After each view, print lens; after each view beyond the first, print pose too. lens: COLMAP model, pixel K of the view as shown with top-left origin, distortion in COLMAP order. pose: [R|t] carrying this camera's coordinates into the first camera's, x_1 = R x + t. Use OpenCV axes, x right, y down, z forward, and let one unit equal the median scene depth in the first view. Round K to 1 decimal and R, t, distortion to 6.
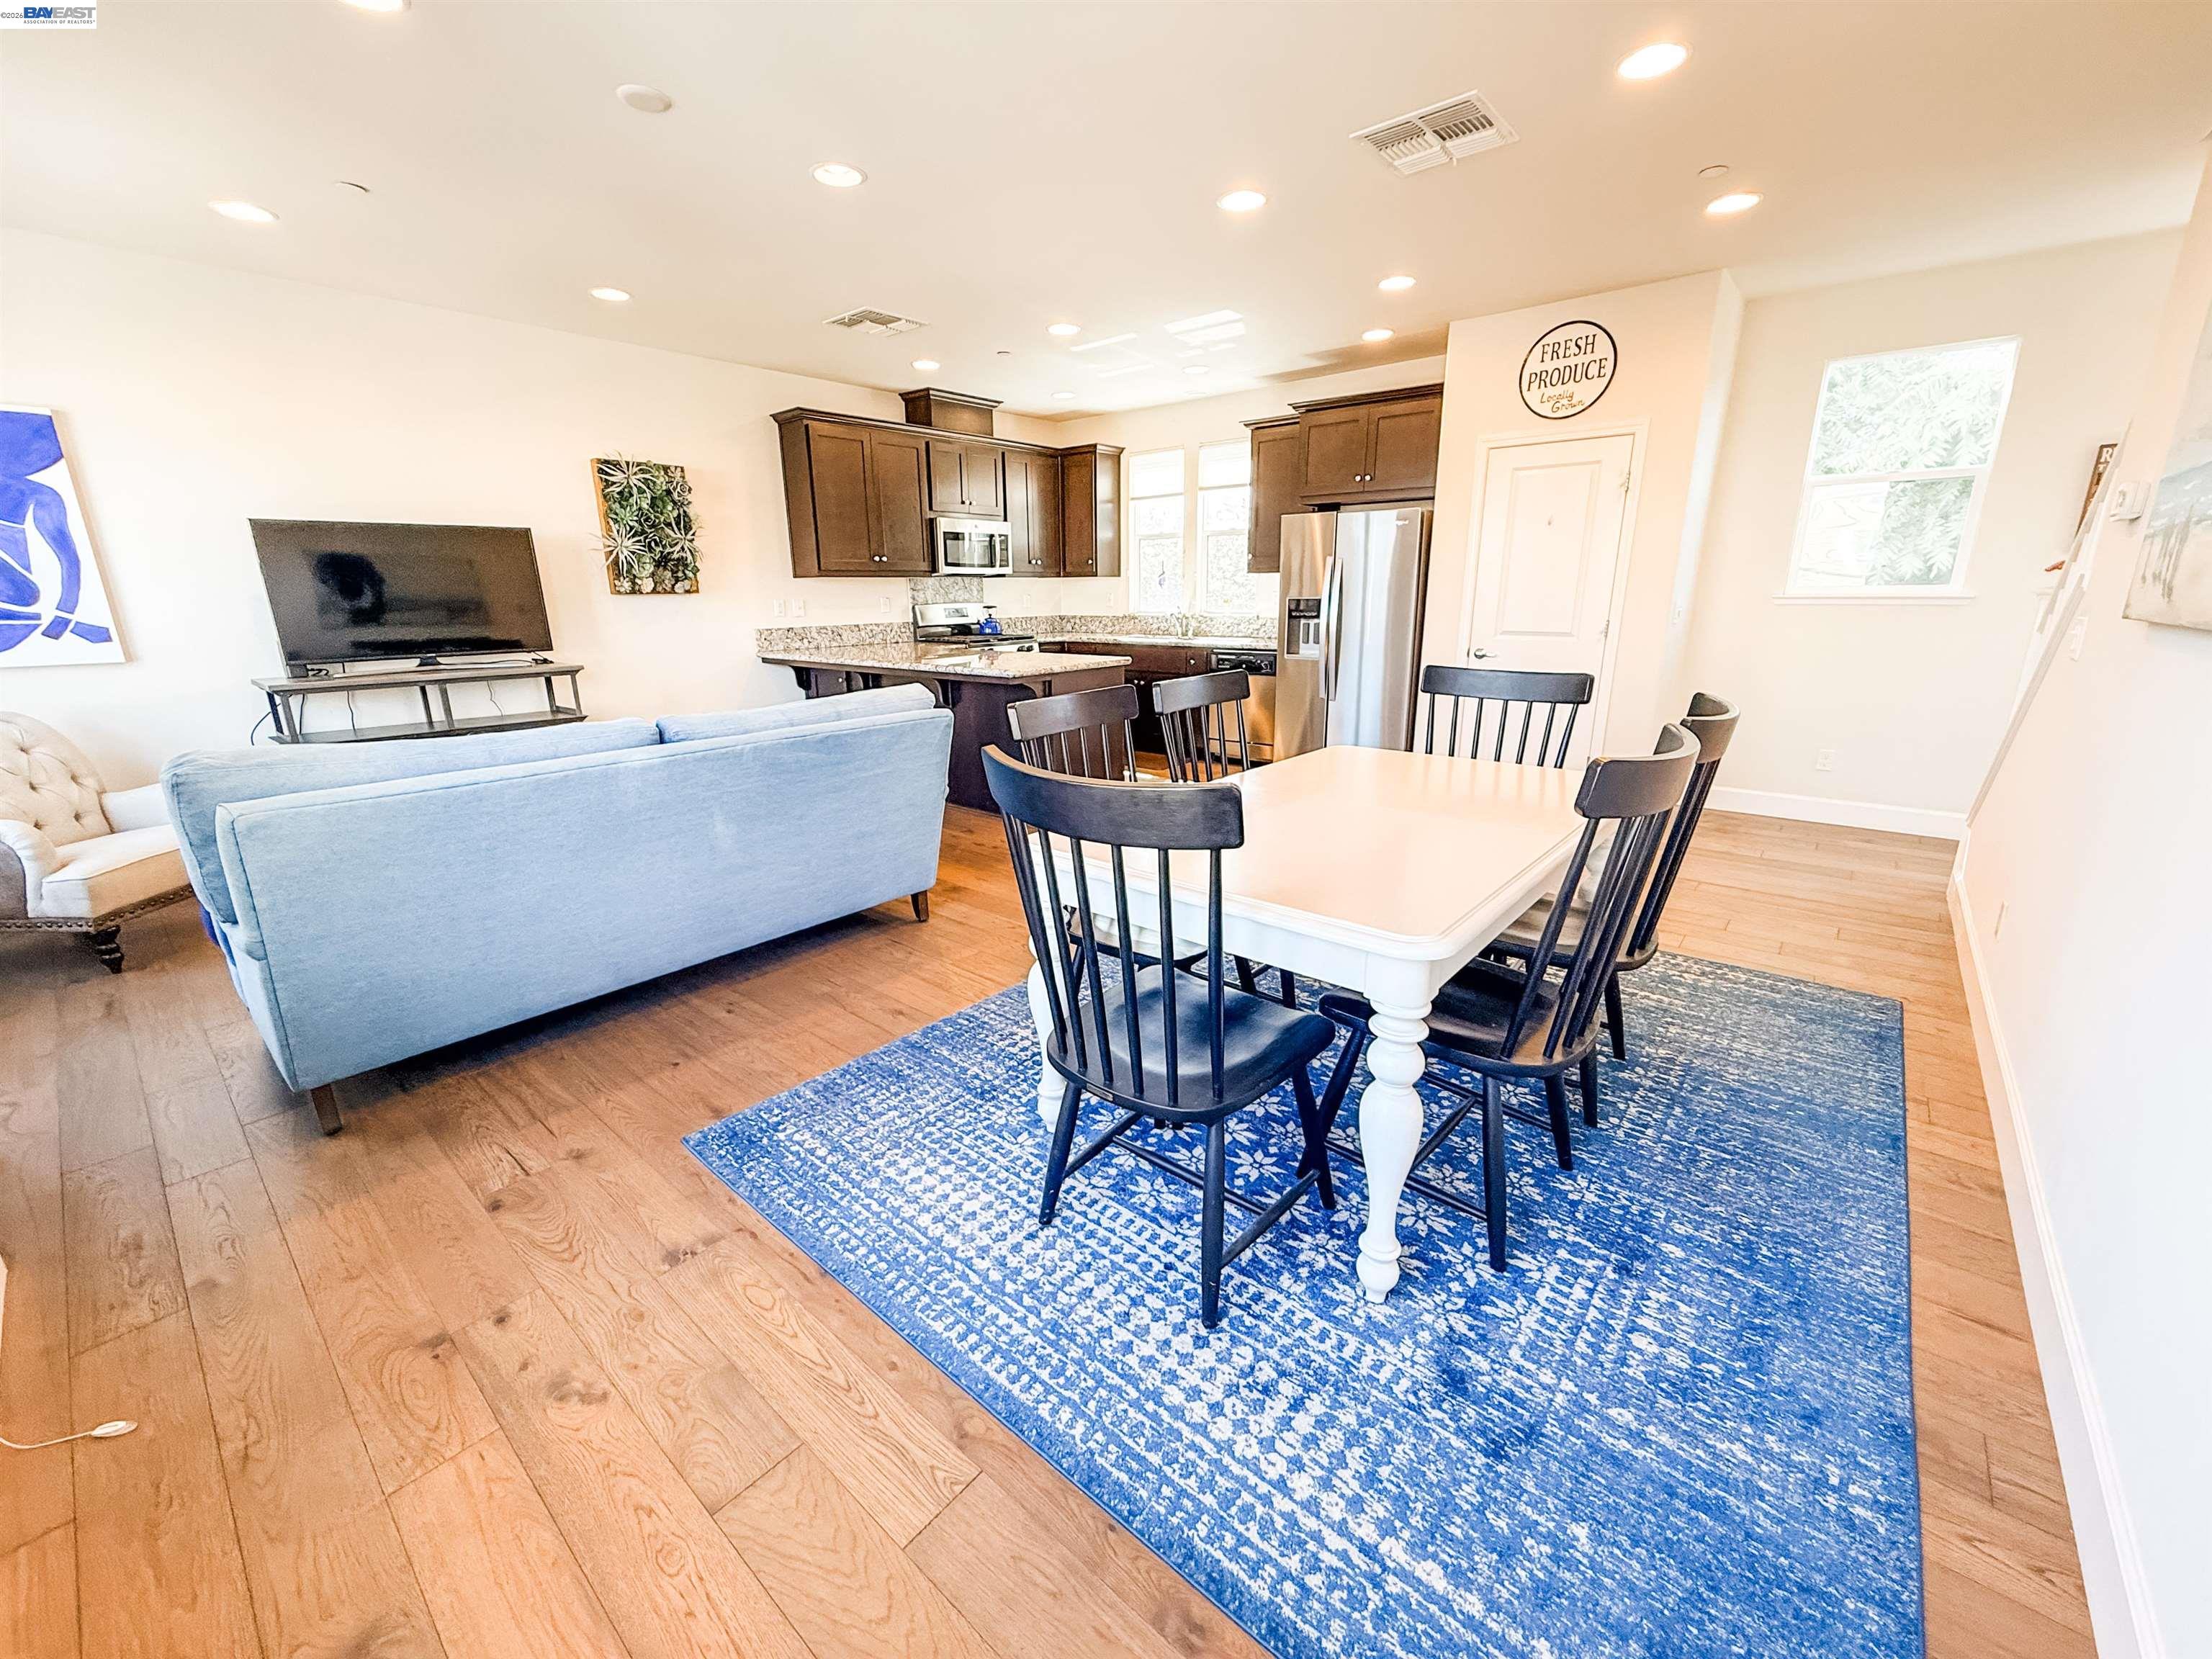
lens RADIAL K [[877.4, 0, 1101.6], [0, 877.4, 826.8], [0, 0, 1]] dist [-0.000030, 0.000046]
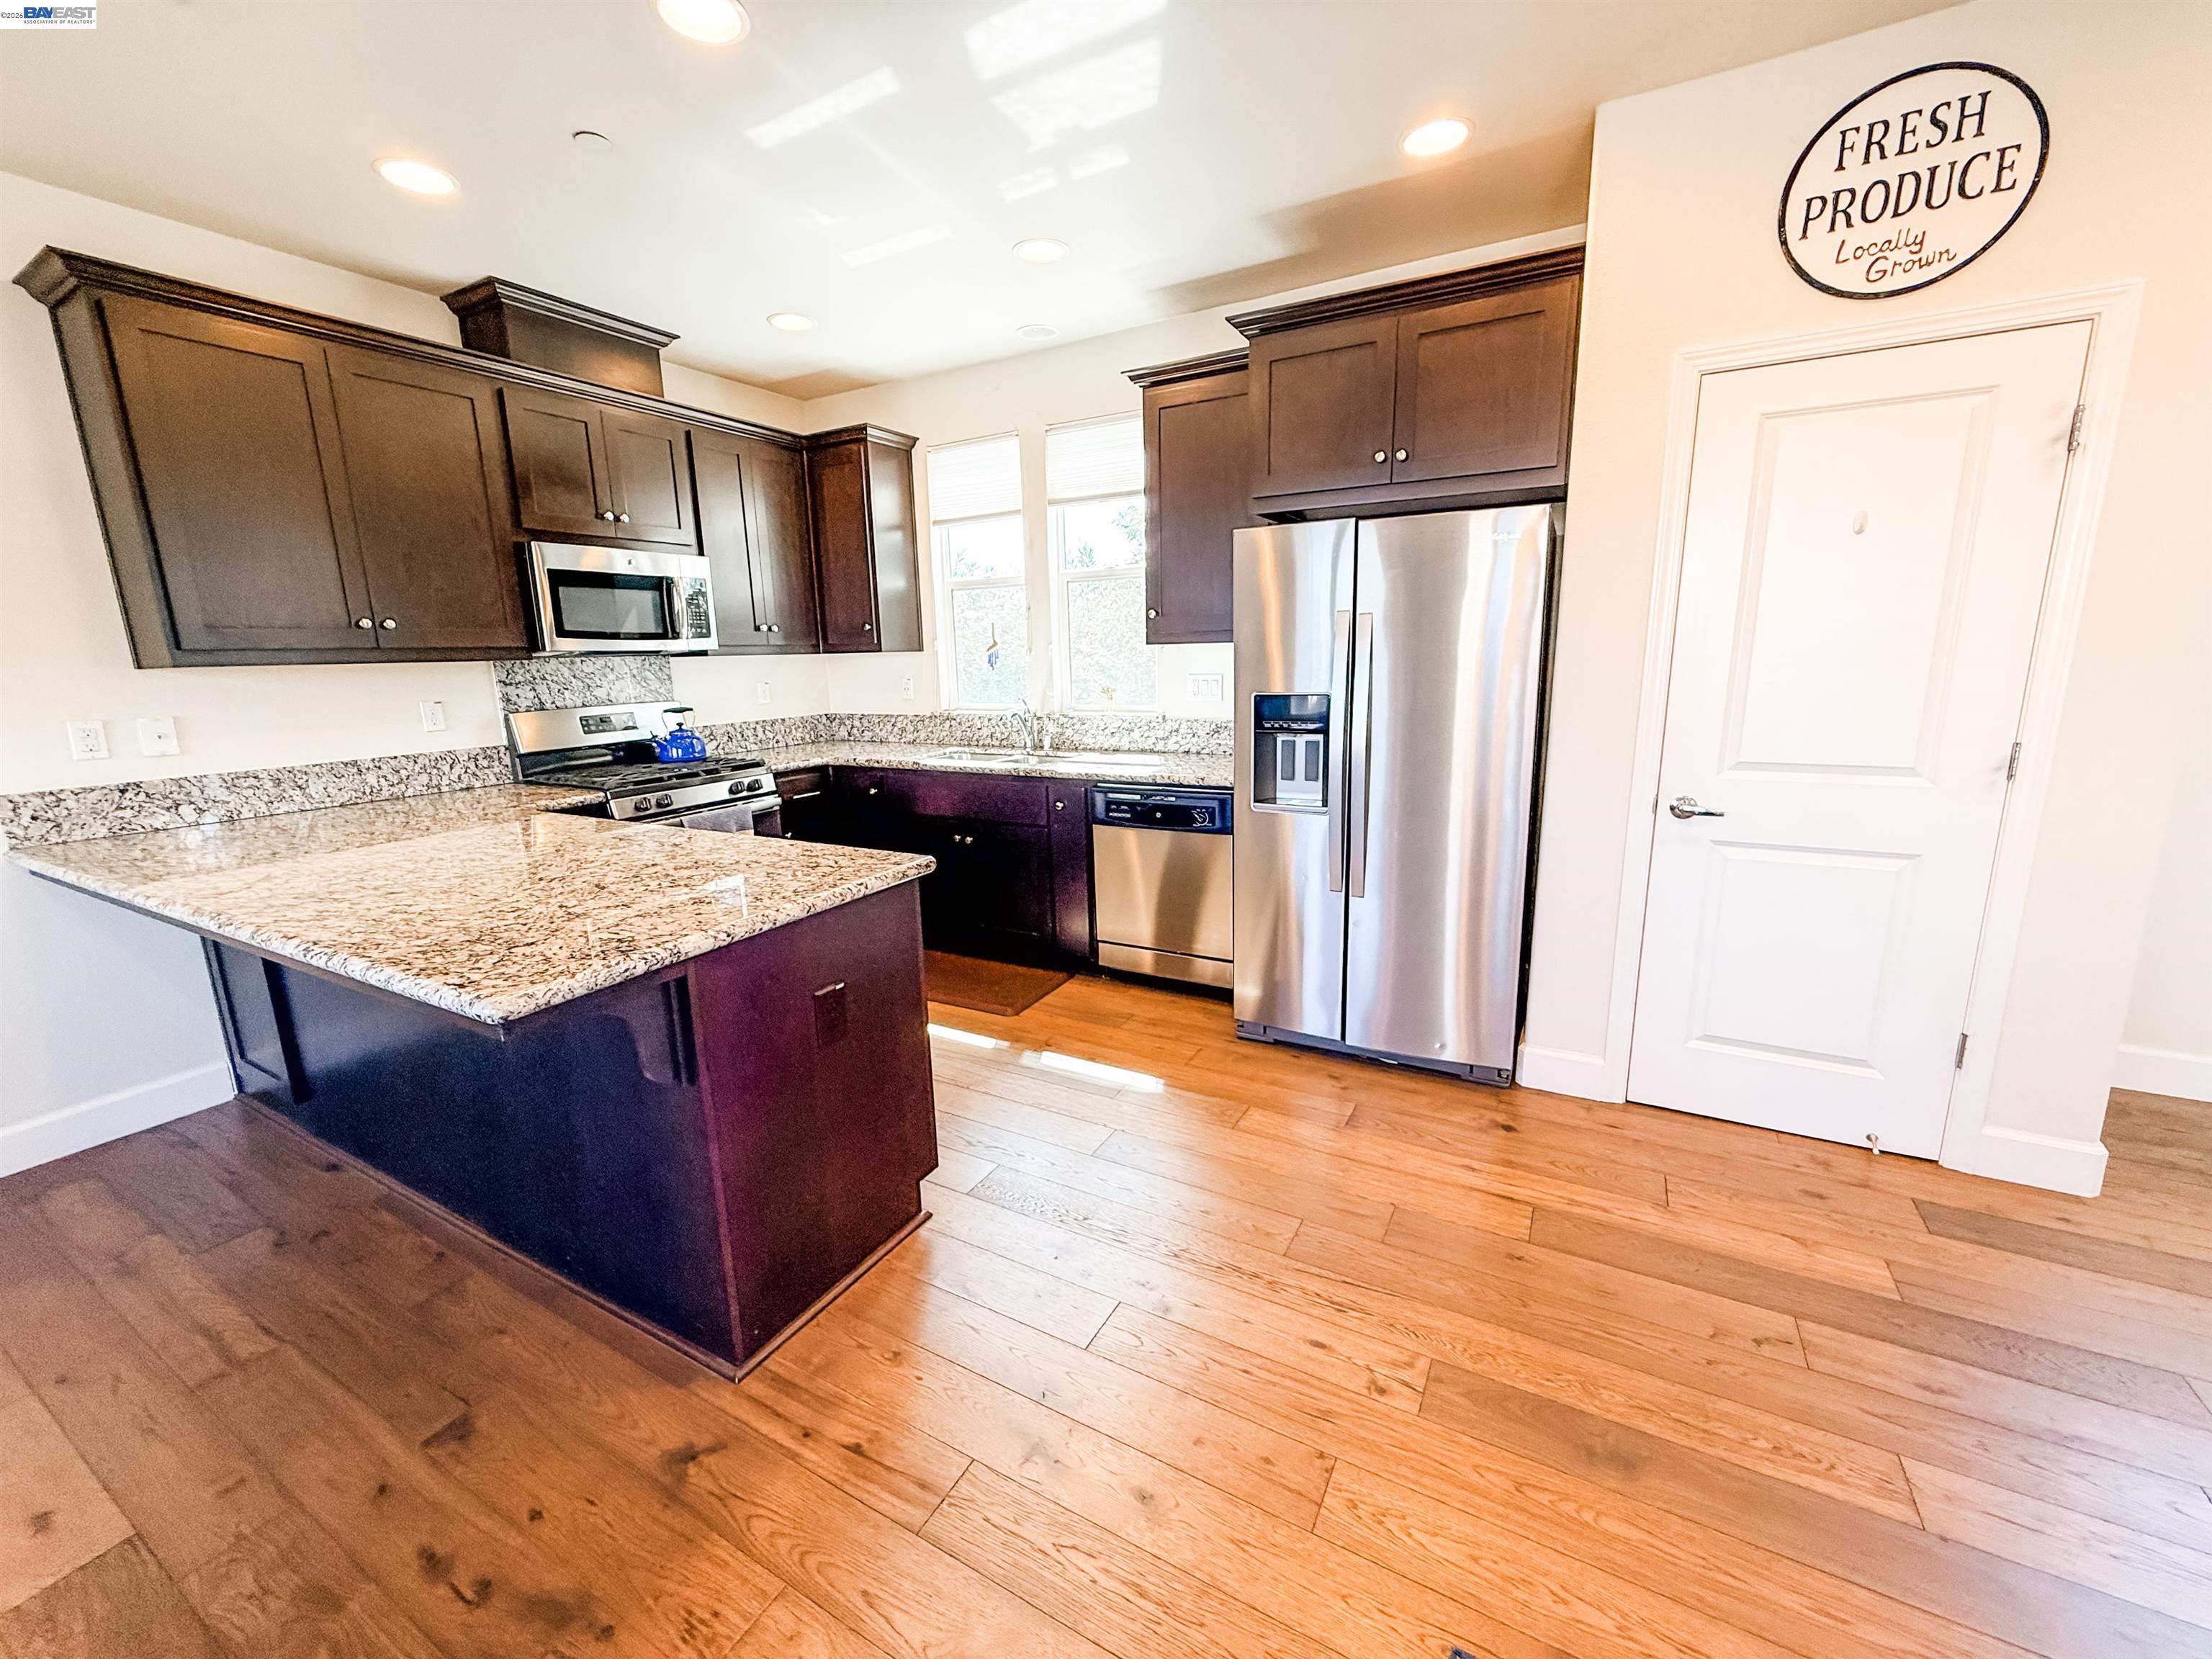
lens RADIAL K [[877.4, 0, 1101.6], [0, 877.4, 826.8], [0, 0, 1]] dist [-0.000030, 0.000046]
pose [[0.981373, -0.050726, 0.185293, 0.028652], [0.063834, 0.995810, -0.065473, -0.141467], [-0.181195, 0.076081, 0.980500, 0.476713]]
